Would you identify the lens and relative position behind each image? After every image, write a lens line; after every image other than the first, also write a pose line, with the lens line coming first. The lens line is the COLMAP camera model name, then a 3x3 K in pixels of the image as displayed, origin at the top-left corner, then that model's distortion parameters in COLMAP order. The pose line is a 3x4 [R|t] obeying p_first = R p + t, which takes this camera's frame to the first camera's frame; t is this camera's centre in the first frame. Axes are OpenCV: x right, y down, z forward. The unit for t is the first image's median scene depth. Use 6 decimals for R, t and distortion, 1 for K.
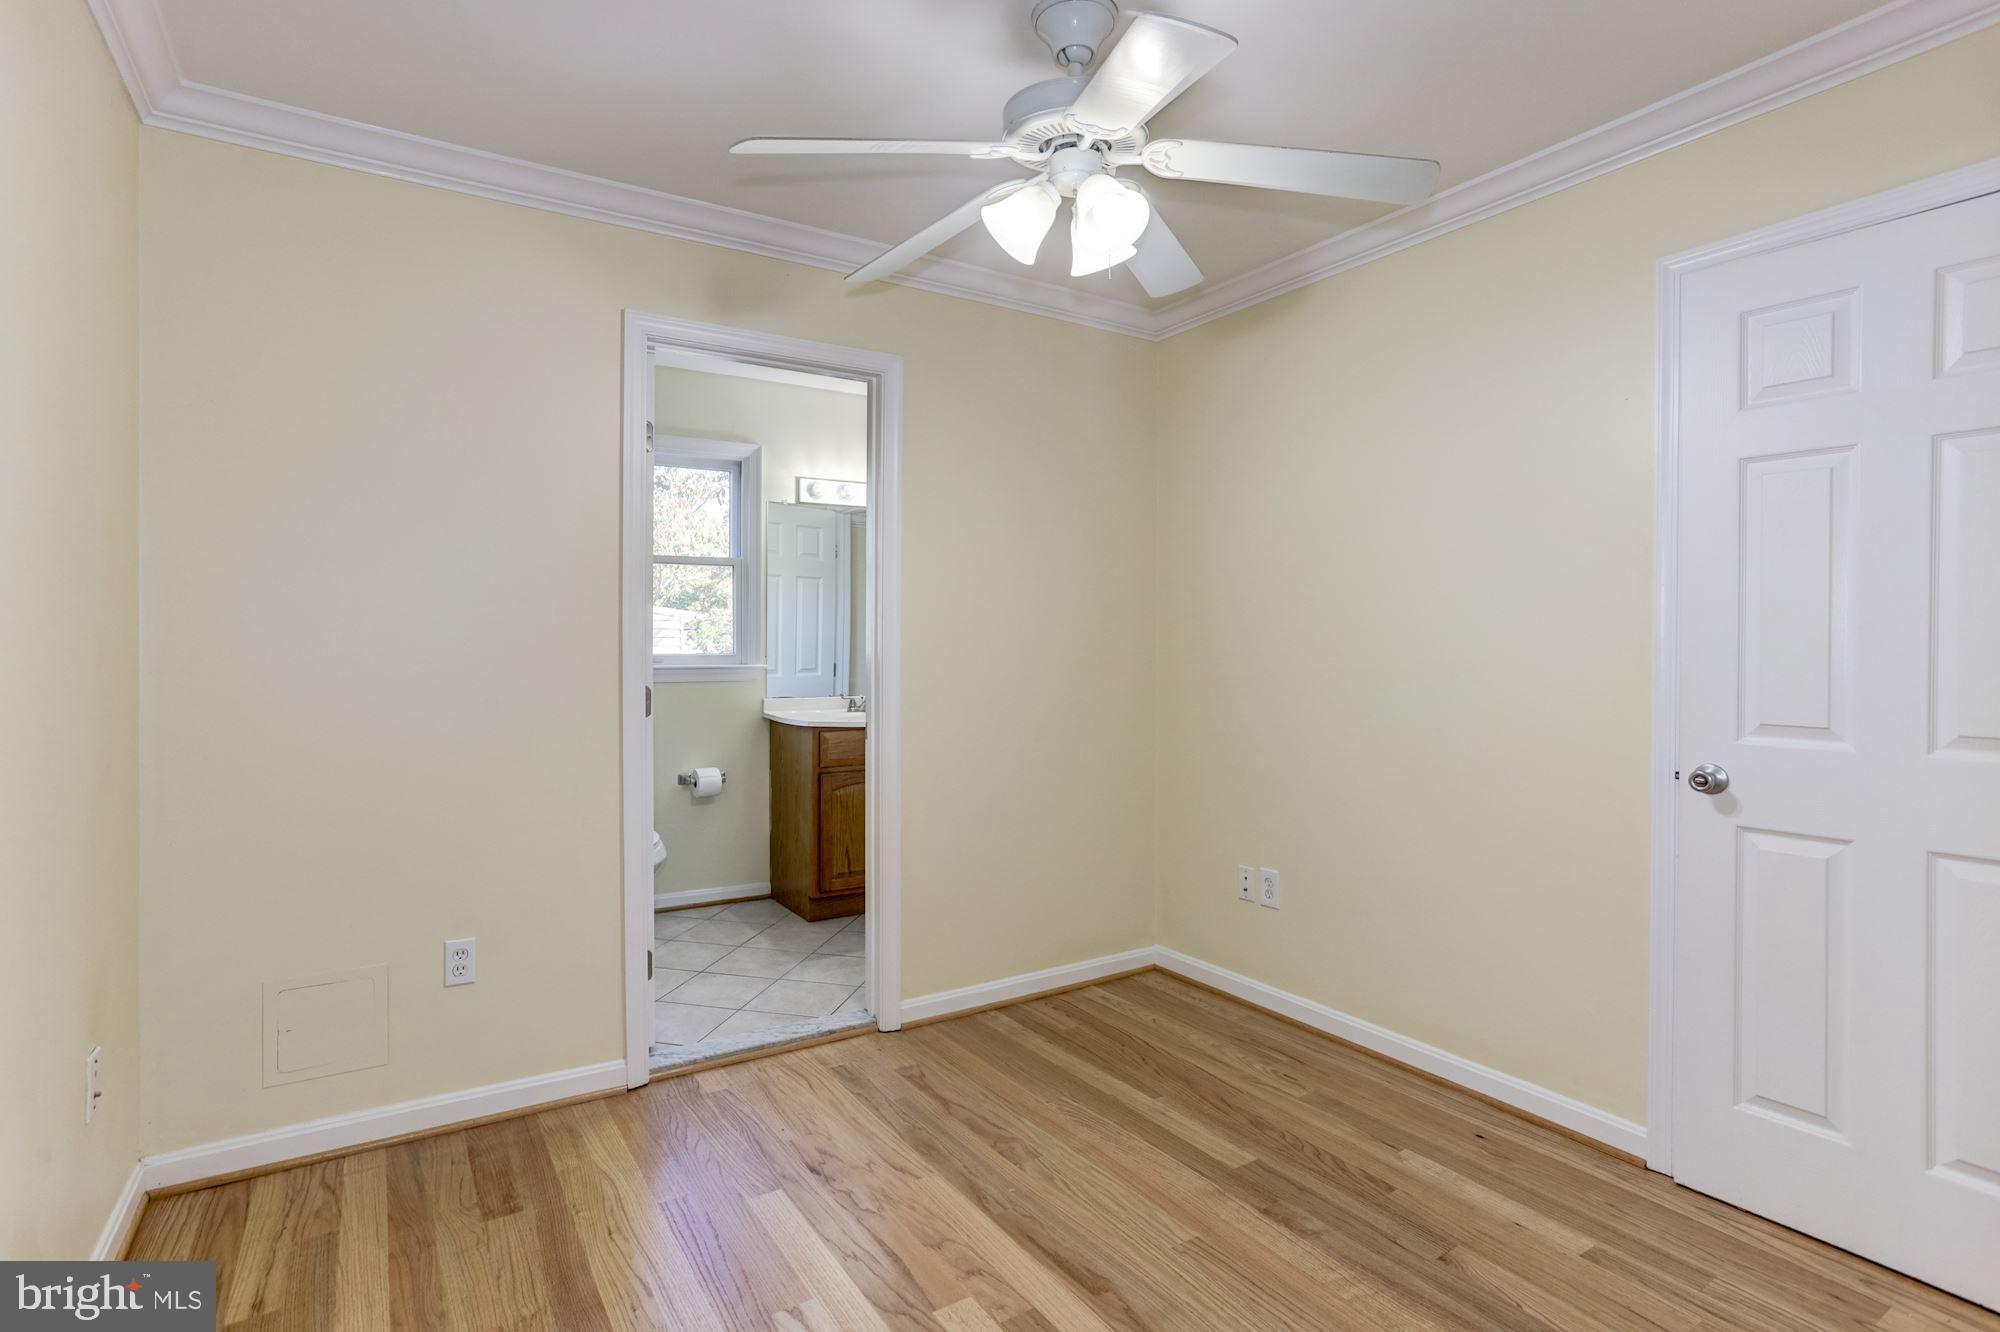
lens RADIAL K [[1003.9, 0, 987.3], [0, 1003.9, 662.7], [0, 0, 1]] dist [-0.006415, 0.002944]
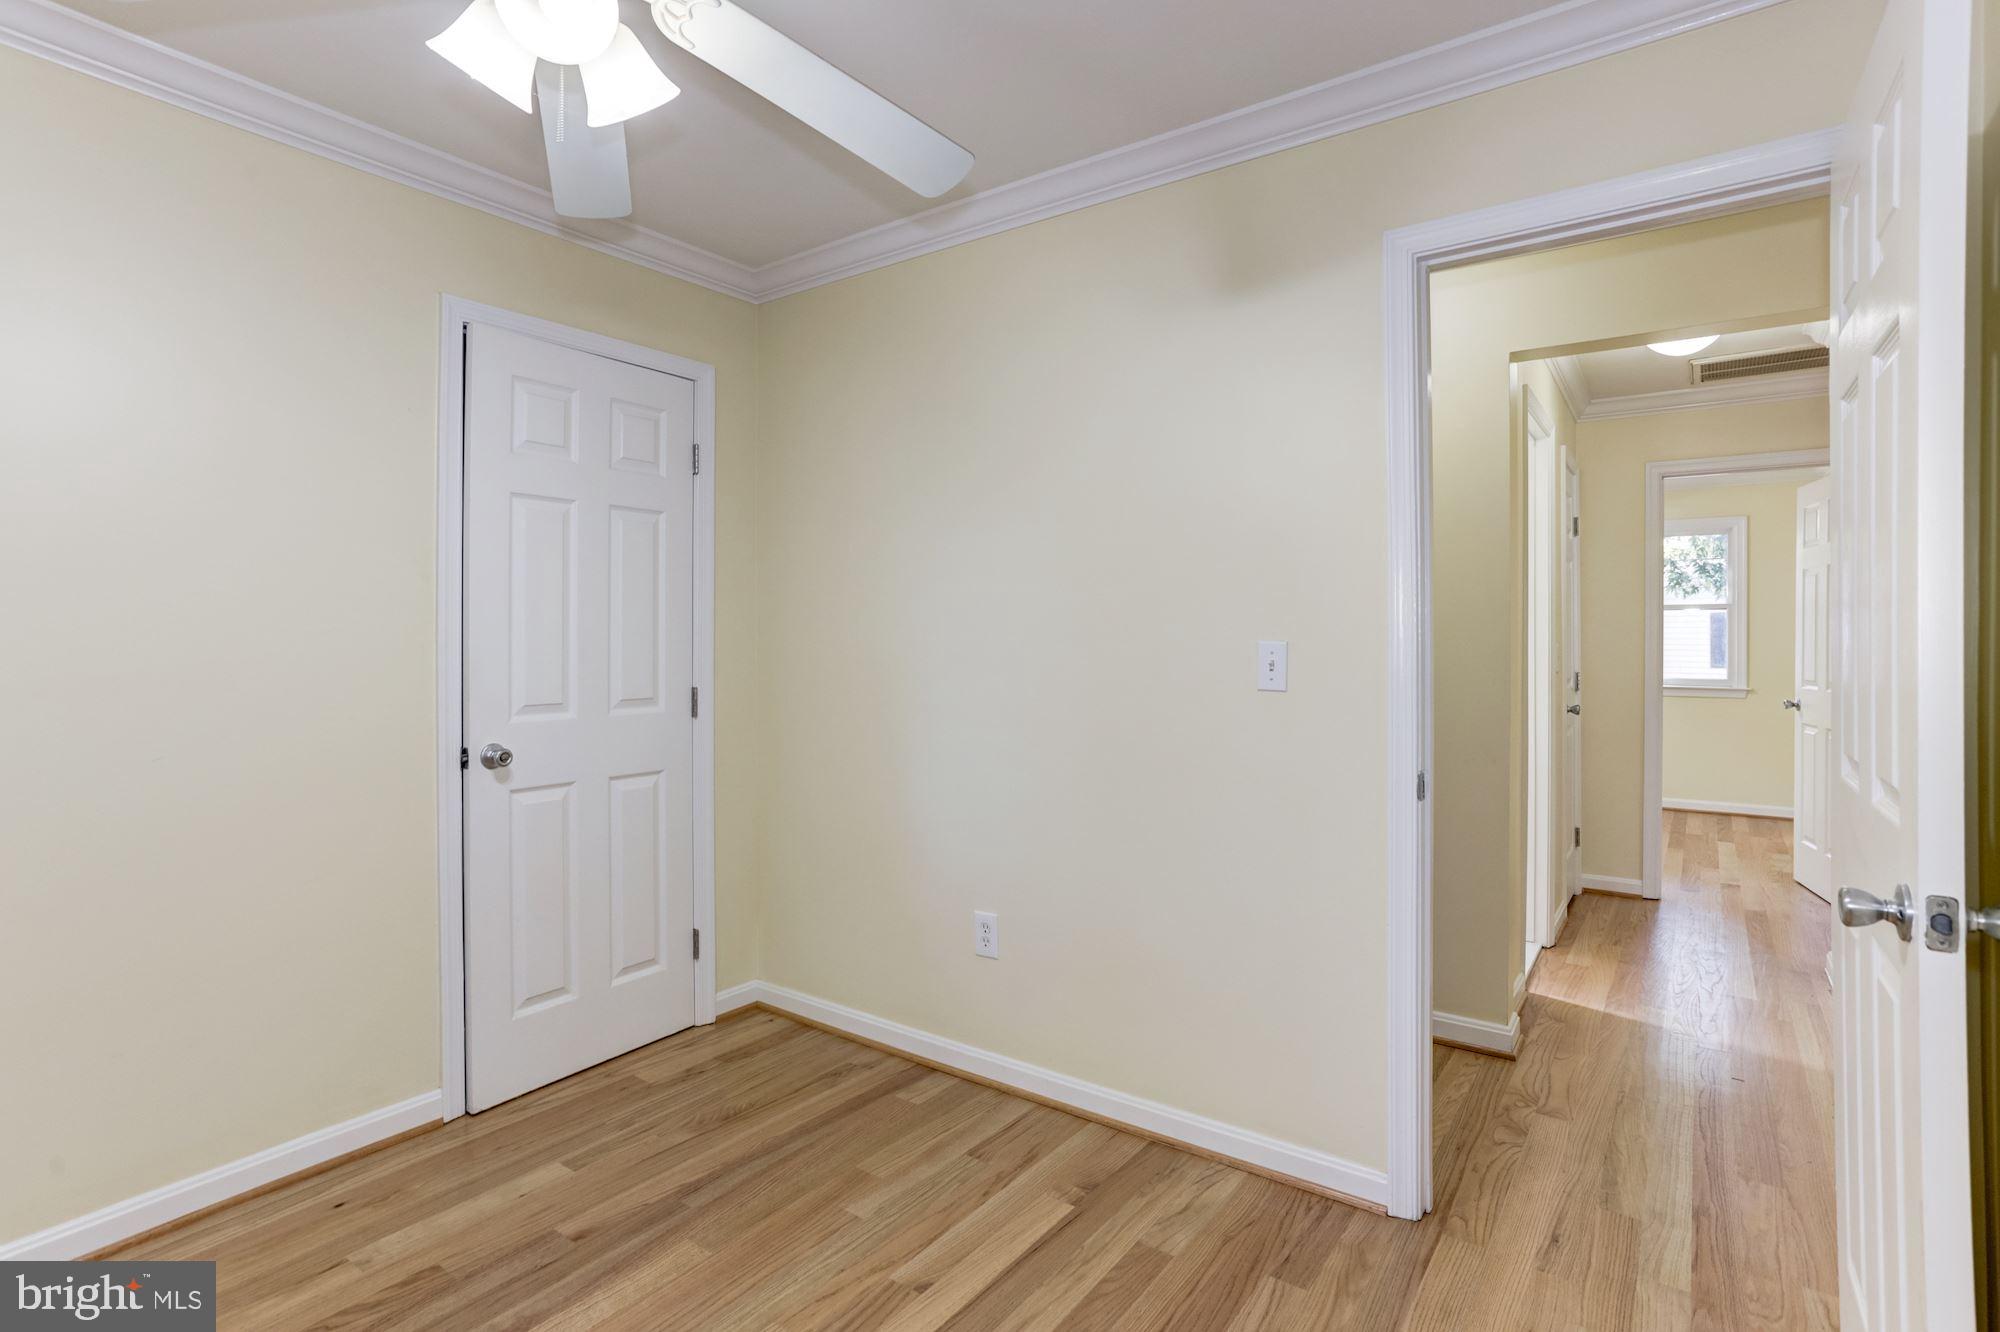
lens RADIAL K [[1003.9, 0, 980.3], [0, 1003.9, 654.8], [0, 0, 1]] dist [-0.006415, 0.002944]
pose [[-0.383606, -0.014691, 0.923380, -0.635375], [0.022437, 0.999430, 0.025222, -0.022730], [-0.923224, 0.030393, -0.383058, 0.969582]]
